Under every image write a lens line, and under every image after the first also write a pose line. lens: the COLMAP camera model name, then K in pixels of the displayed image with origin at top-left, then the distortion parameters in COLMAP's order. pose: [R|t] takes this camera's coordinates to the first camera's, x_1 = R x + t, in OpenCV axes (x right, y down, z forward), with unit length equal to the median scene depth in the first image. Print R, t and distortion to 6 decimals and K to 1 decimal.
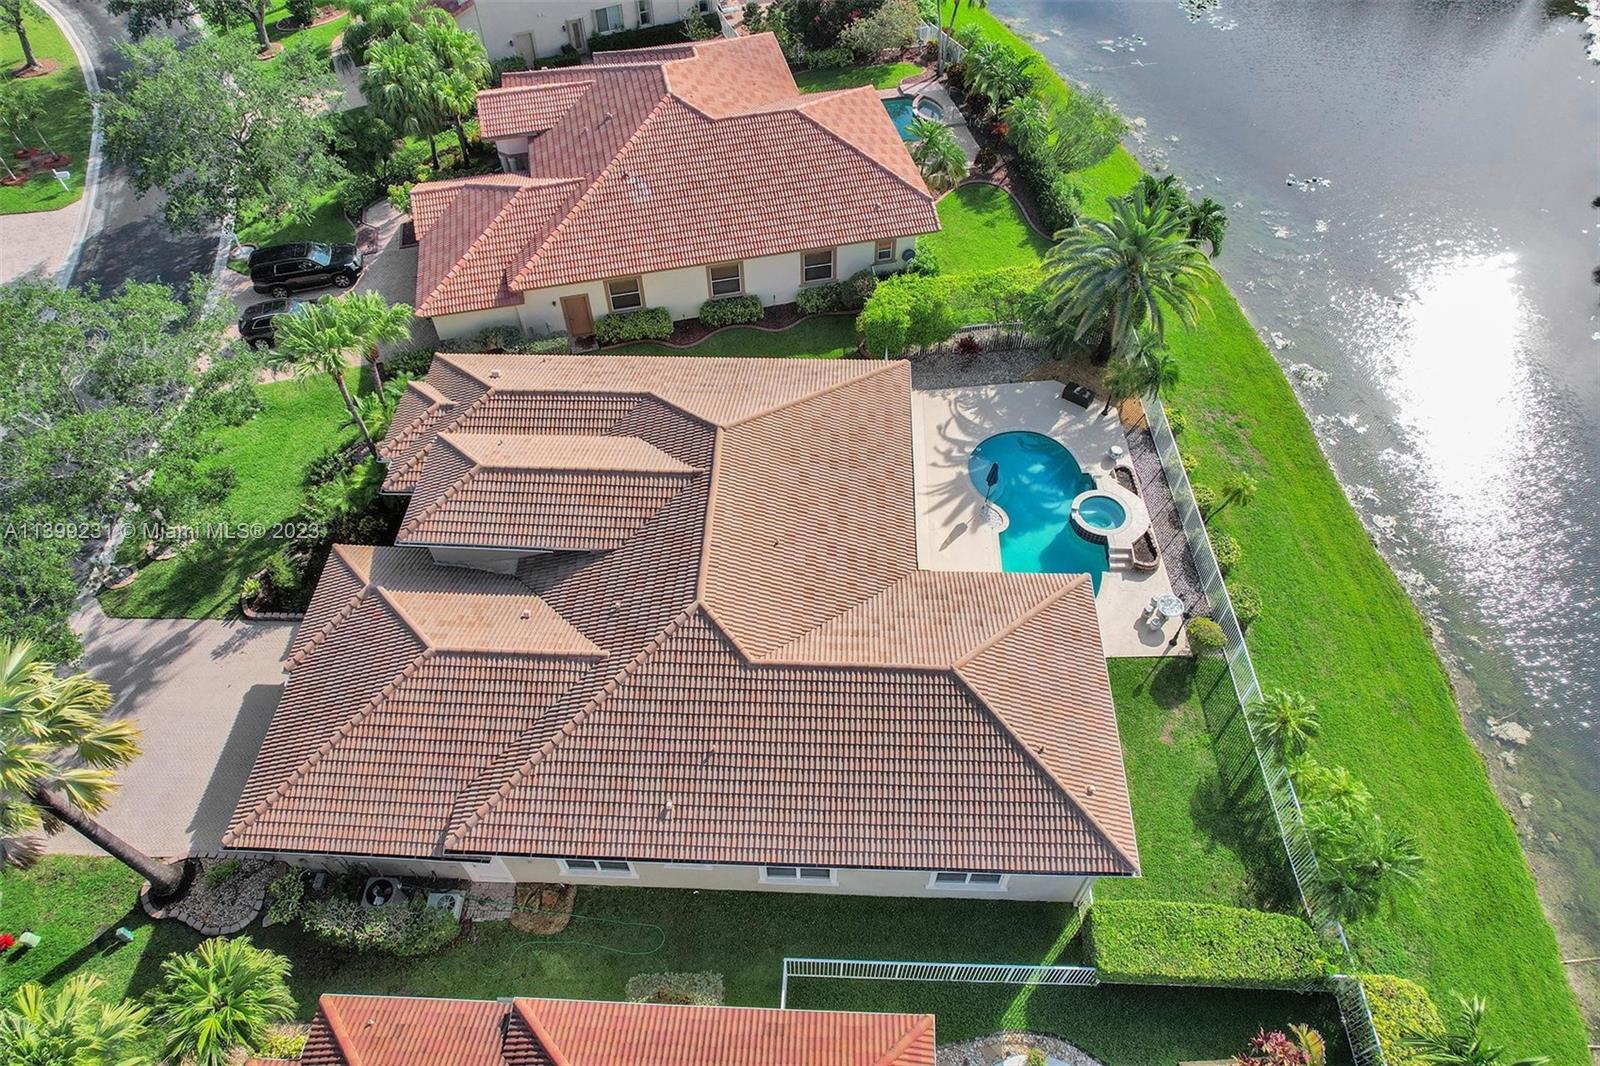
lens RADIAL K [[1023.6, 0, 803.4], [0, 1023.6, 521.4], [0, 0, 1]] dist [-0.072377, 0.064077]
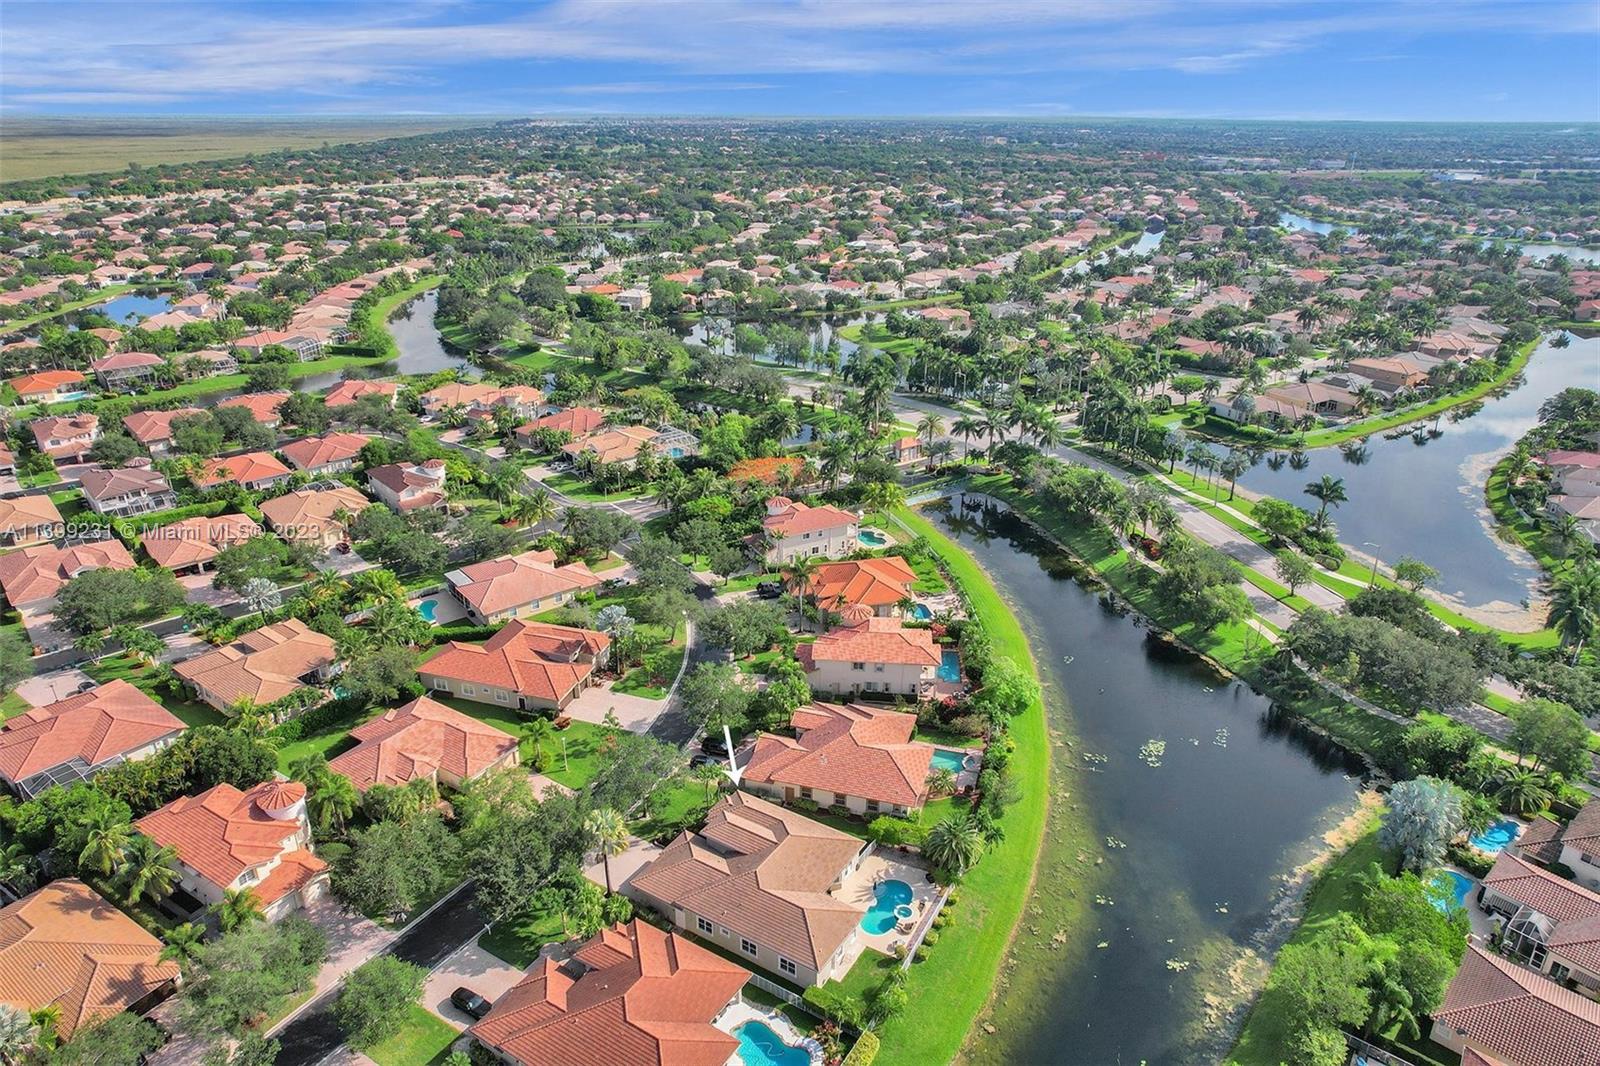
lens RADIAL K [[1023.6, 0, 803.4], [0, 1023.6, 521.4], [0, 0, 1]] dist [-0.072377, 0.064077]
pose [[0.867623, 0.201971, -0.454355, 1.100686], [-0.392236, 0.839608, -0.375778, 0.248550], [0.305584, 0.504249, 0.807683, -1.948429]]
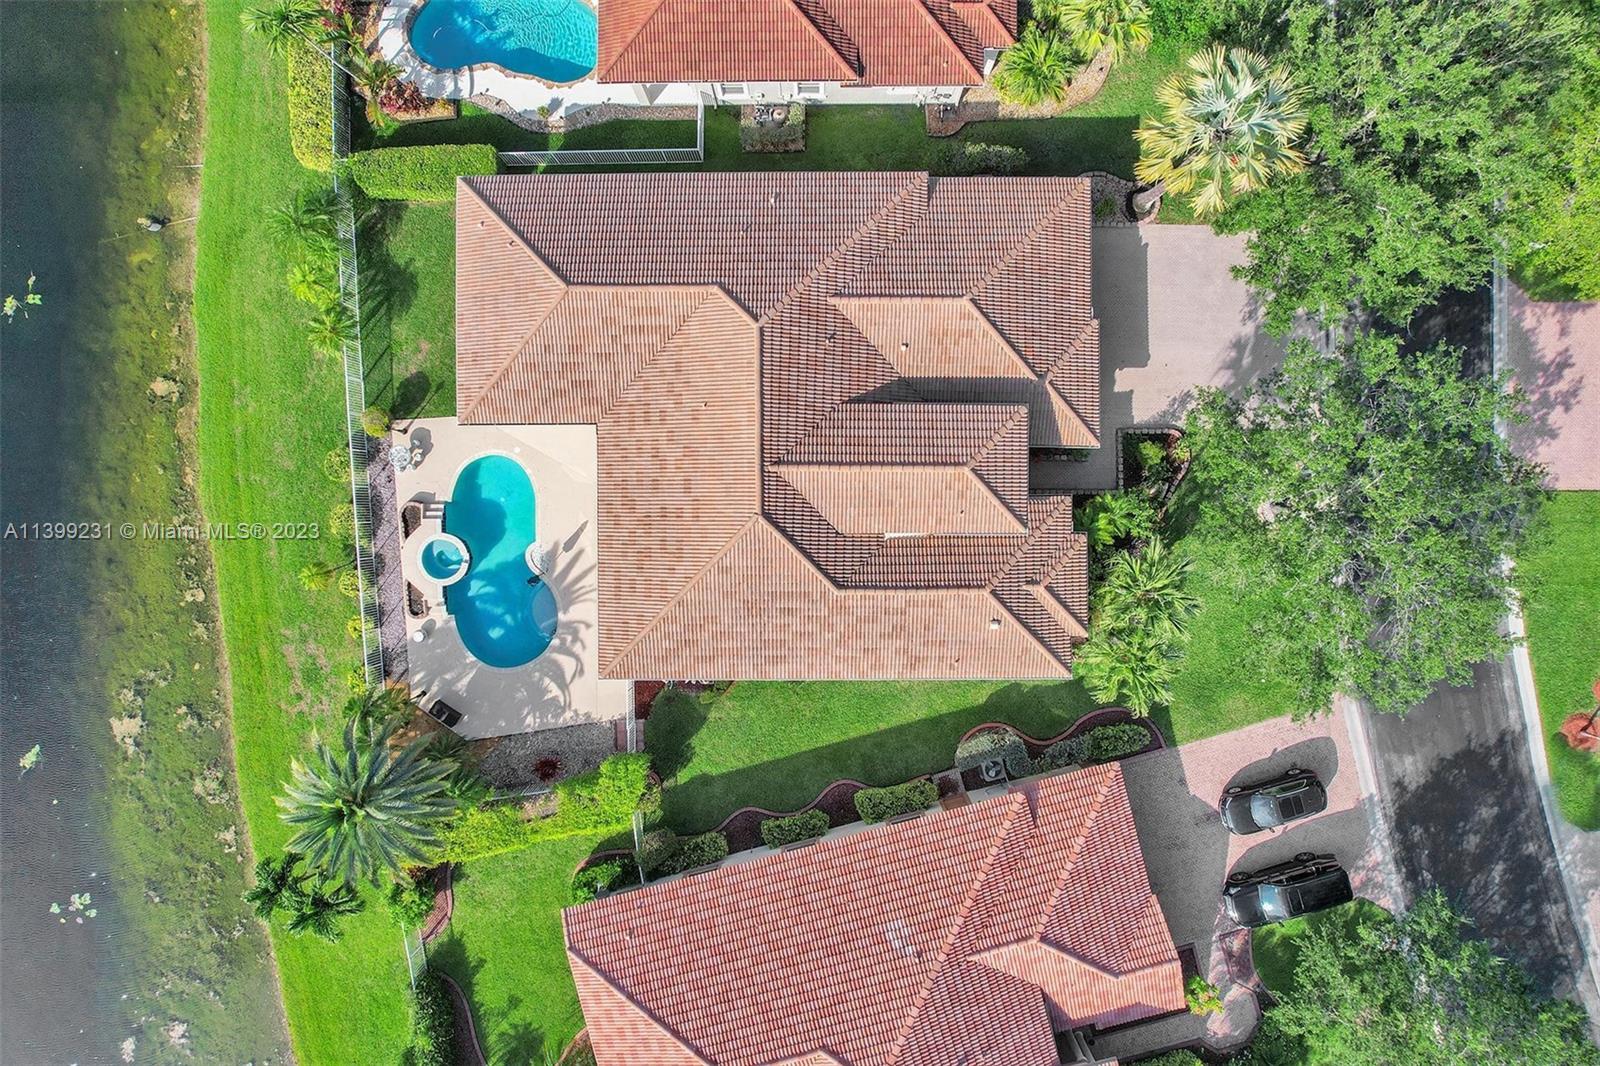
lens RADIAL K [[1023.6, 0, 803.4], [0, 1023.6, 521.4], [0, 0, 1]] dist [-0.072377, 0.064077]
pose [[-0.998836, 0.042365, 0.023058, -0.128181], [-0.018653, -0.780132, 0.625336, -0.659890], [0.044481, 0.624178, 0.780015, 0.111714]]
